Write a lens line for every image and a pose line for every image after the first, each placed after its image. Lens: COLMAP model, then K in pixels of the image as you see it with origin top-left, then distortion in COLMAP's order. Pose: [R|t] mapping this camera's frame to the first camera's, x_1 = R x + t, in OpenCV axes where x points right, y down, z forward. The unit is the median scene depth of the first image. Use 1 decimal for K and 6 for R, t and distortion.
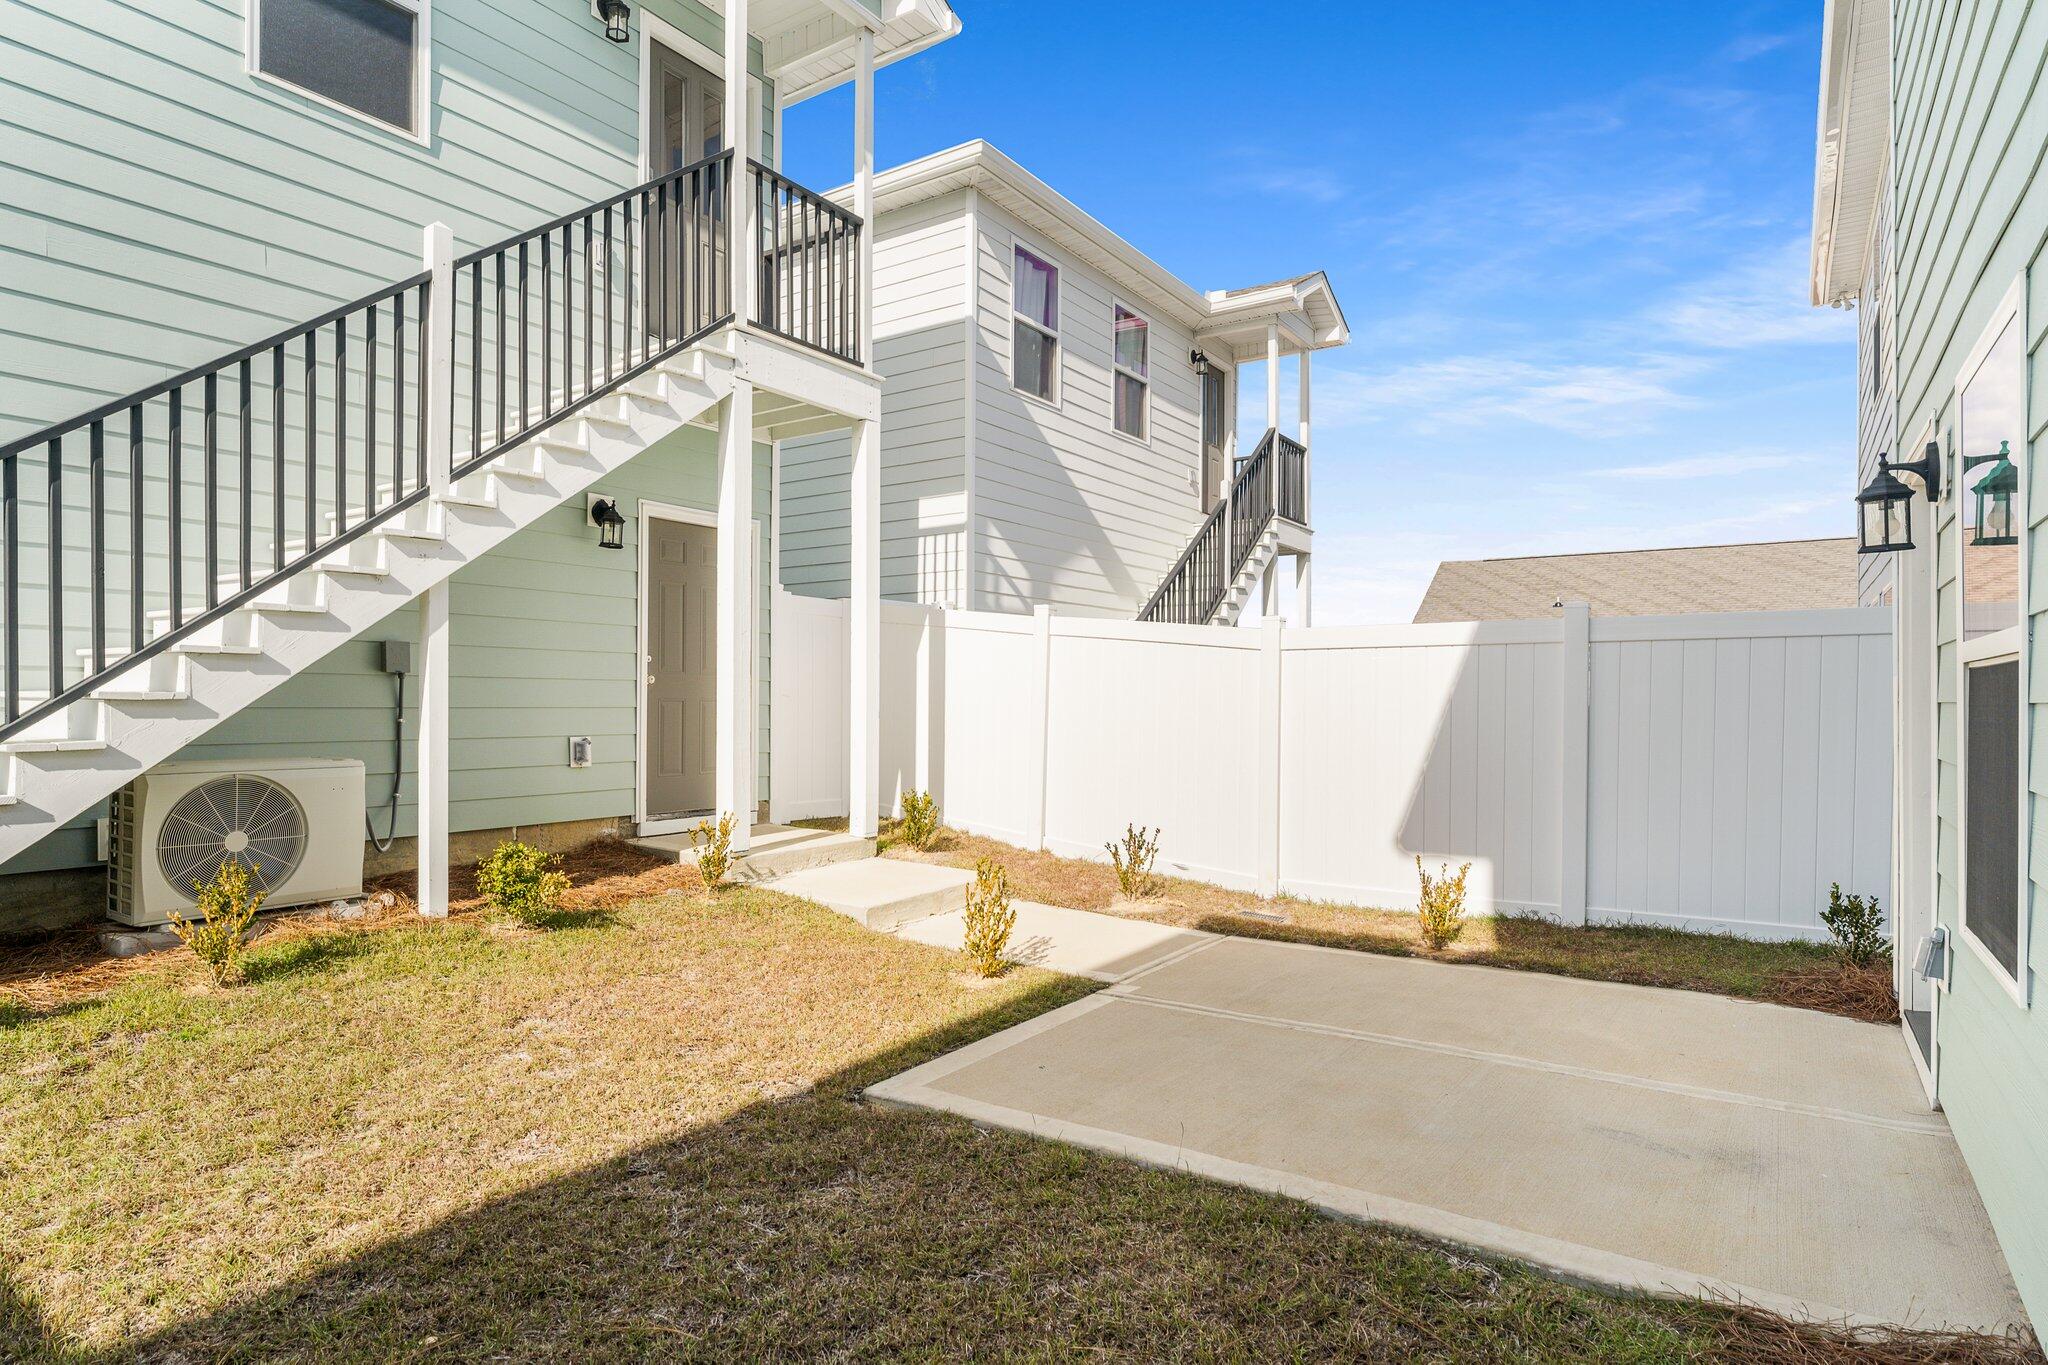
lens RADIAL K [[1139.5, 0, 1024.0], [0, 1139.5, 682.5], [0, 0, 1]] dist [-0.065275, -0.000199]
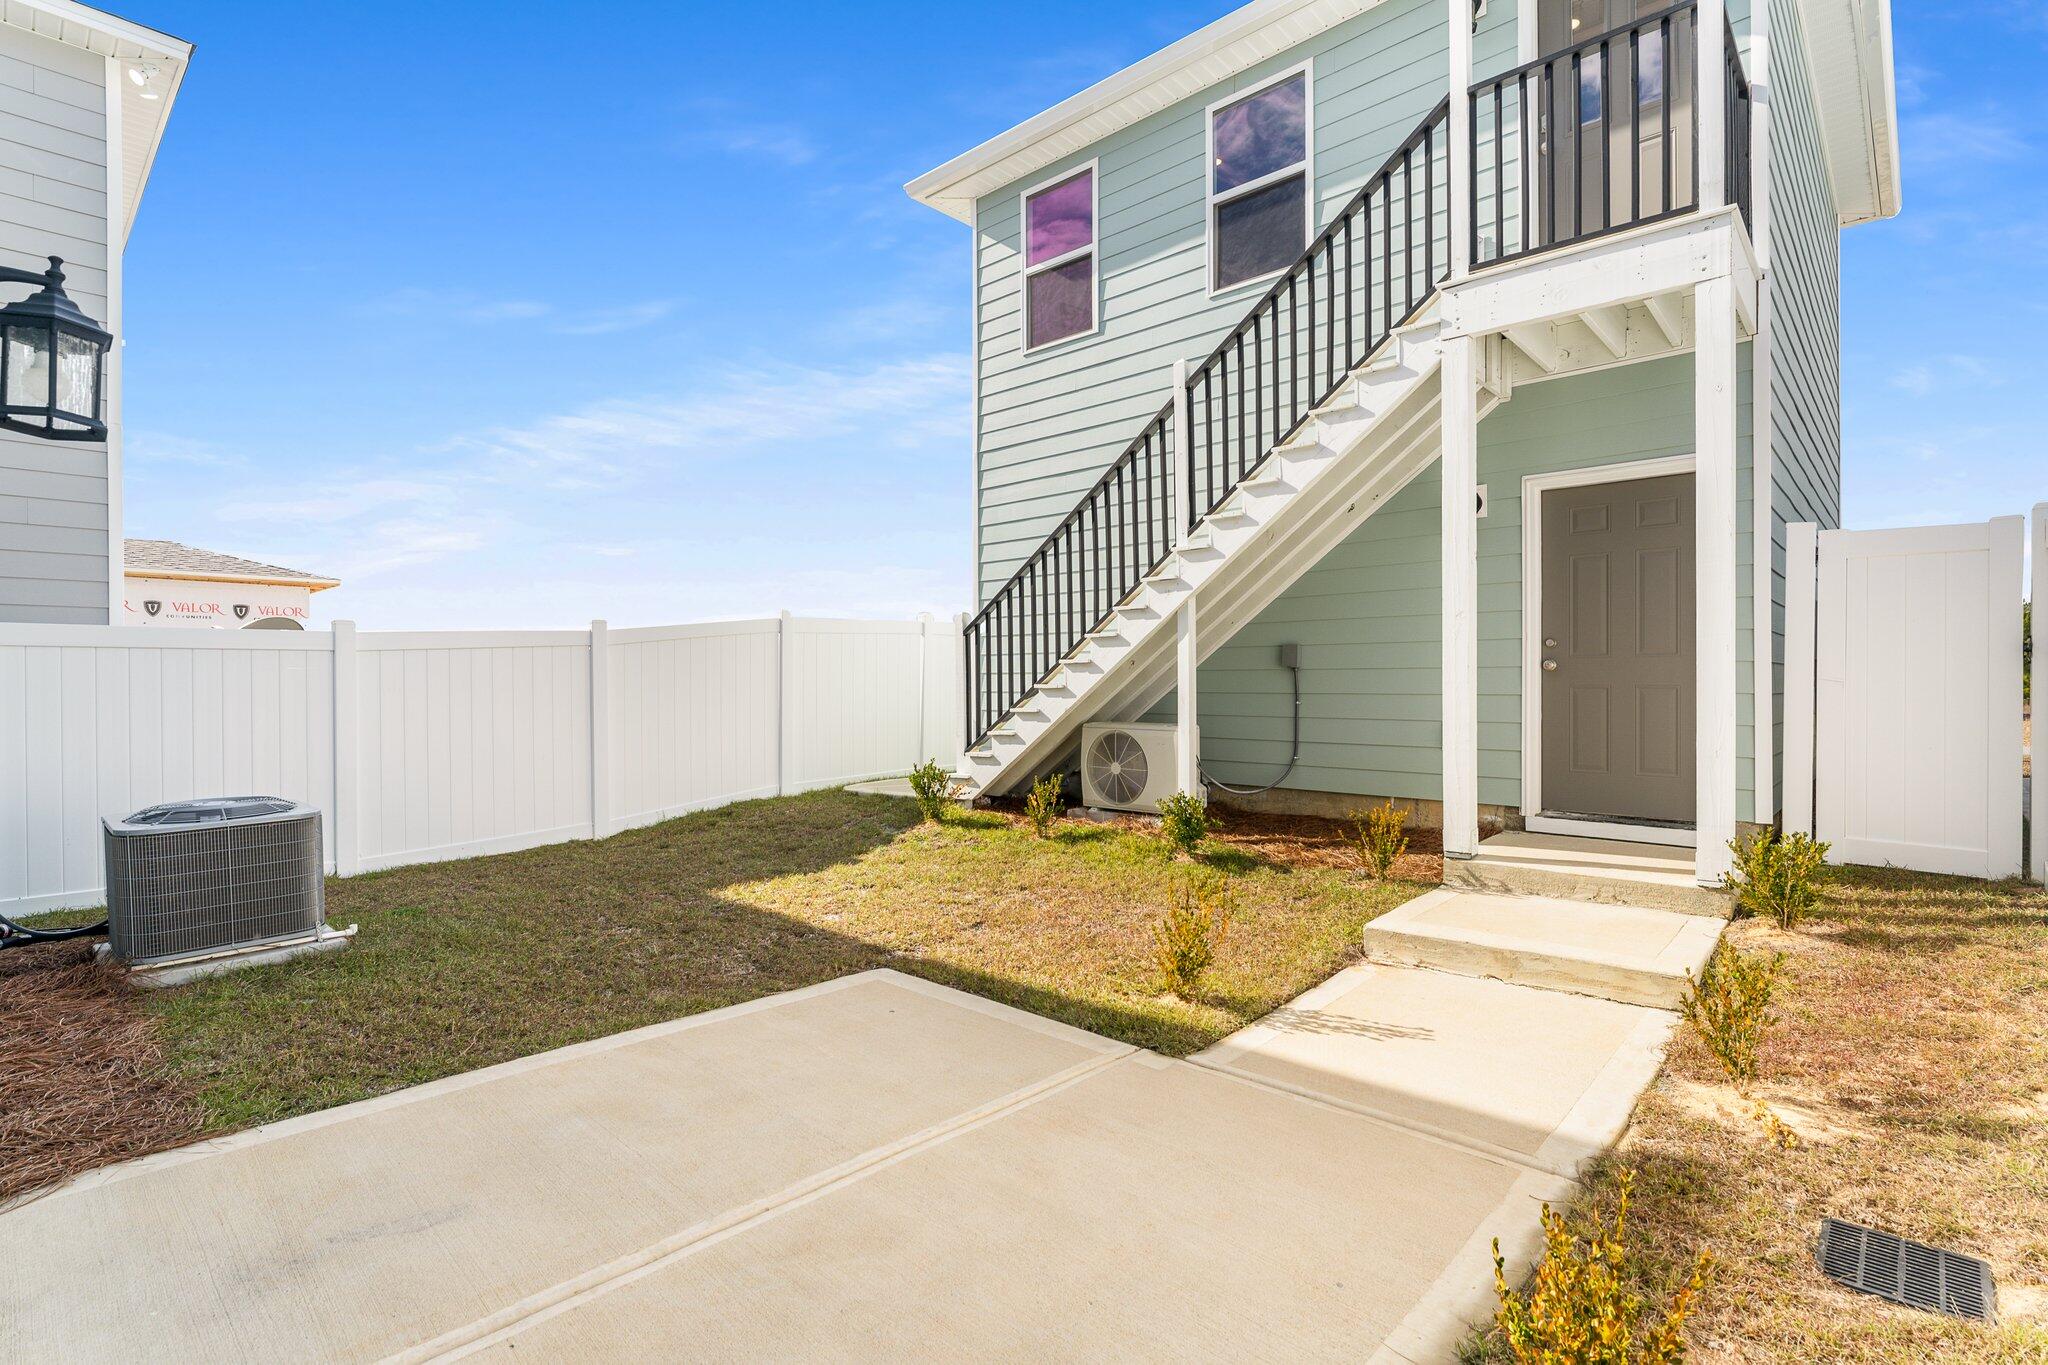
lens RADIAL K [[971.8, 0, 1024.0], [0, 971.8, 682.5], [0, 0, 1]] dist [0.017447, -0.000115]
pose [[-0.148776, 0.010209, -0.988818, 0.833138], [0.021730, 0.999739, 0.007052, -0.006535], [0.988632, -0.020438, -0.148959, 1.076563]]
